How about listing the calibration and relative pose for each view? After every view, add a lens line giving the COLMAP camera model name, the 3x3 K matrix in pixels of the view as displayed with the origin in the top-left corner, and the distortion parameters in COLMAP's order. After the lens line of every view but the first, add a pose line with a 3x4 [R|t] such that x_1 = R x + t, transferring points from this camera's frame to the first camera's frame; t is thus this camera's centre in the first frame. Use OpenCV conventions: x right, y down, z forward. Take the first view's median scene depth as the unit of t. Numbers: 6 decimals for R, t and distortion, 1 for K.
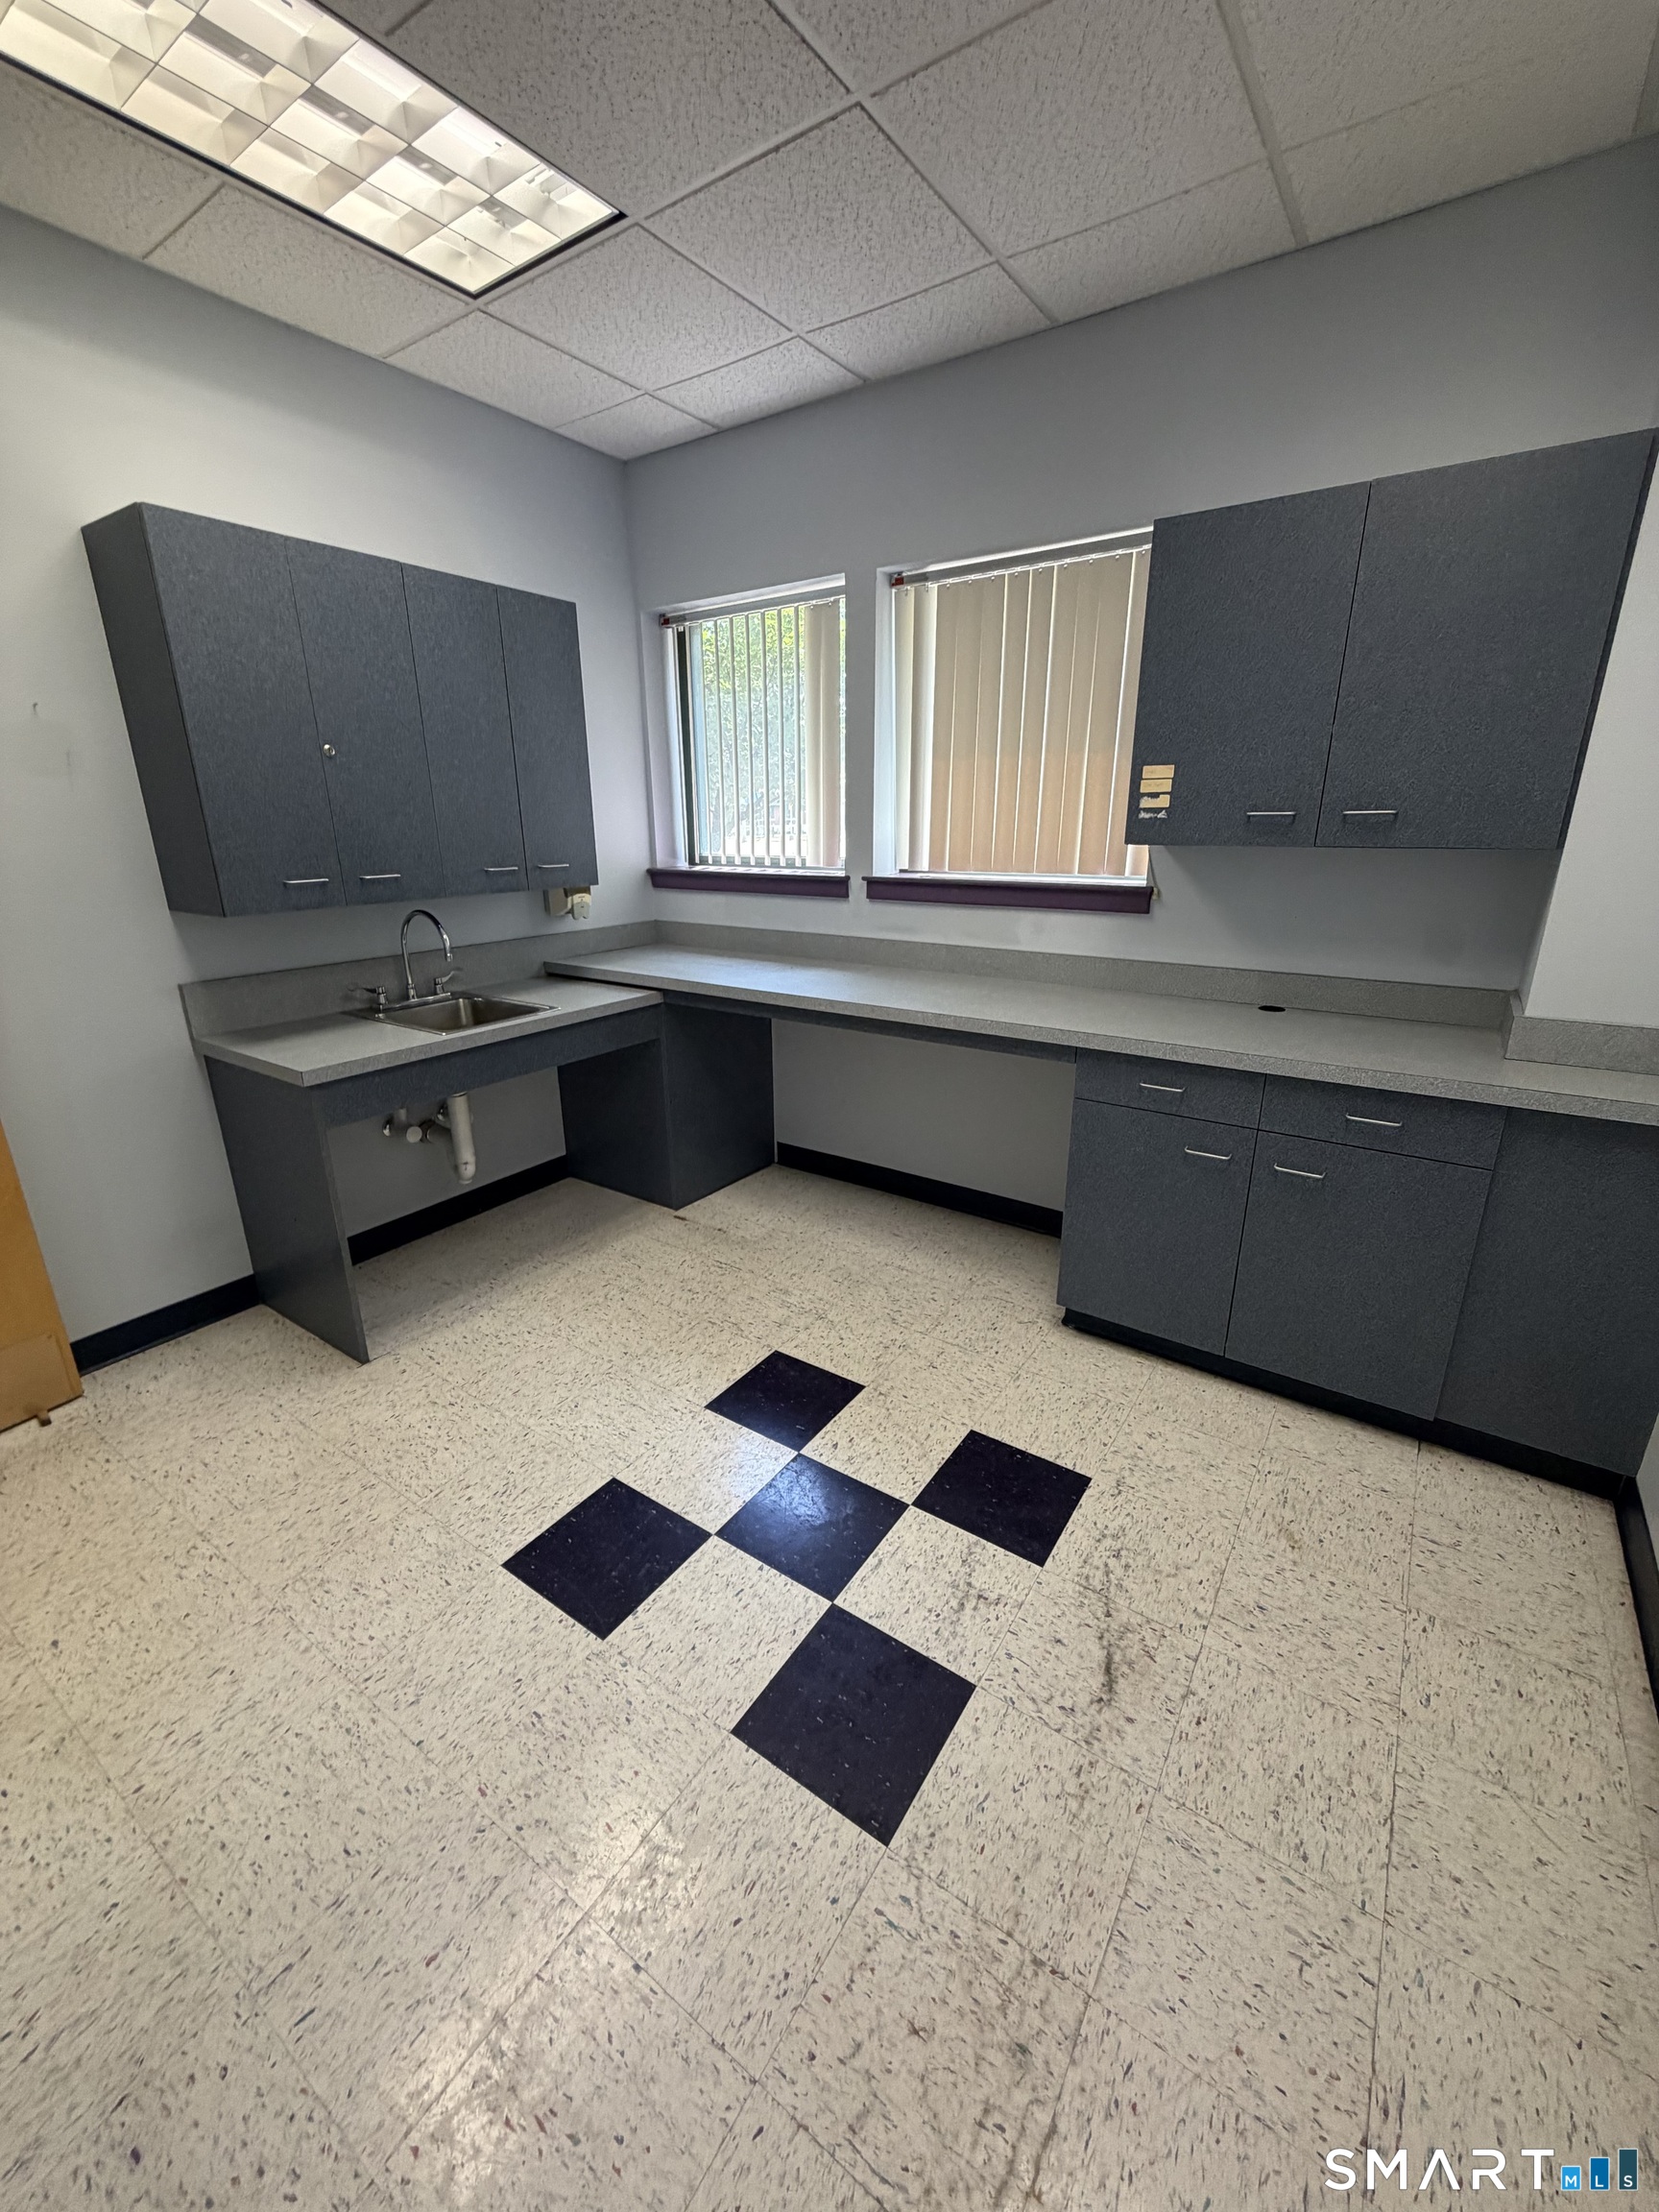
lens RADIAL K [[885.2, 0, 829.5], [0, 885.2, 1106.0], [0, 0, 1]] dist [0.001373, 0.000145]
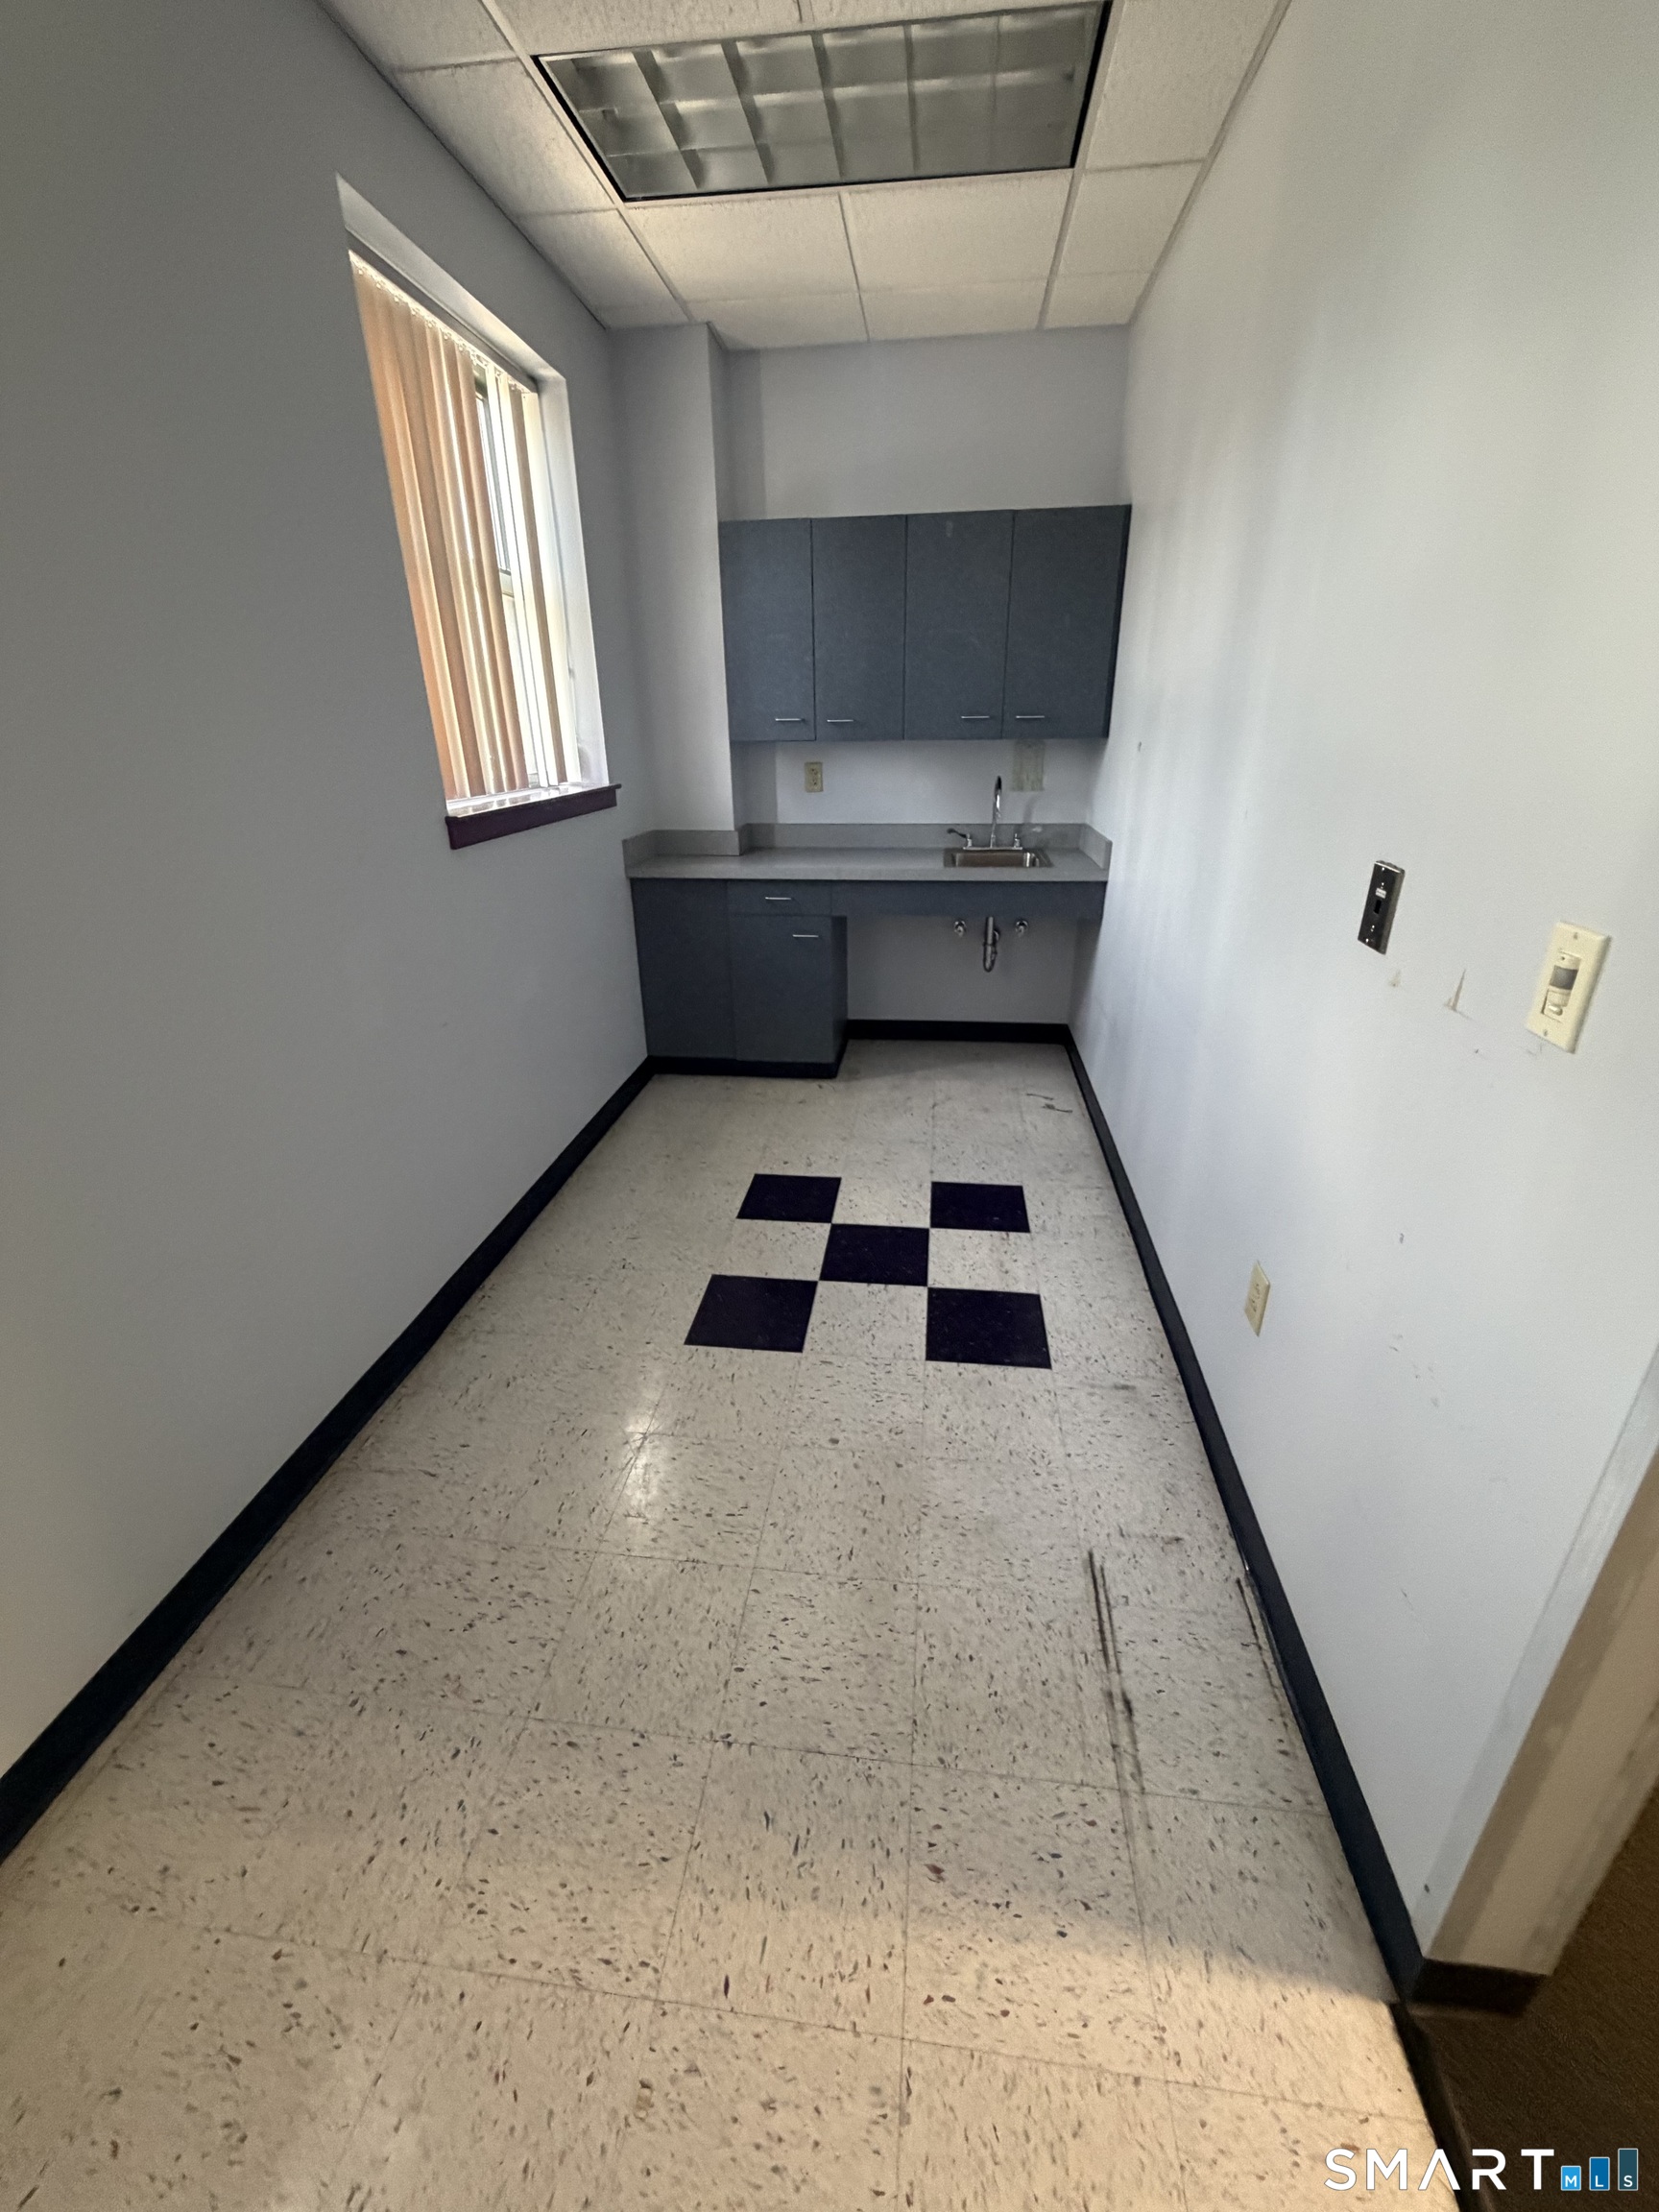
lens RADIAL K [[882.2, 0, 830.8], [0, 882.2, 1095.3], [0, 0, 1]] dist [-0.002418, -0.000188]
pose [[0.879760, -0.182295, 0.439080, -0.664500], [0.146982, 0.982611, 0.113455, 0.060943], [-0.452127, -0.035277, 0.891256, -0.189230]]
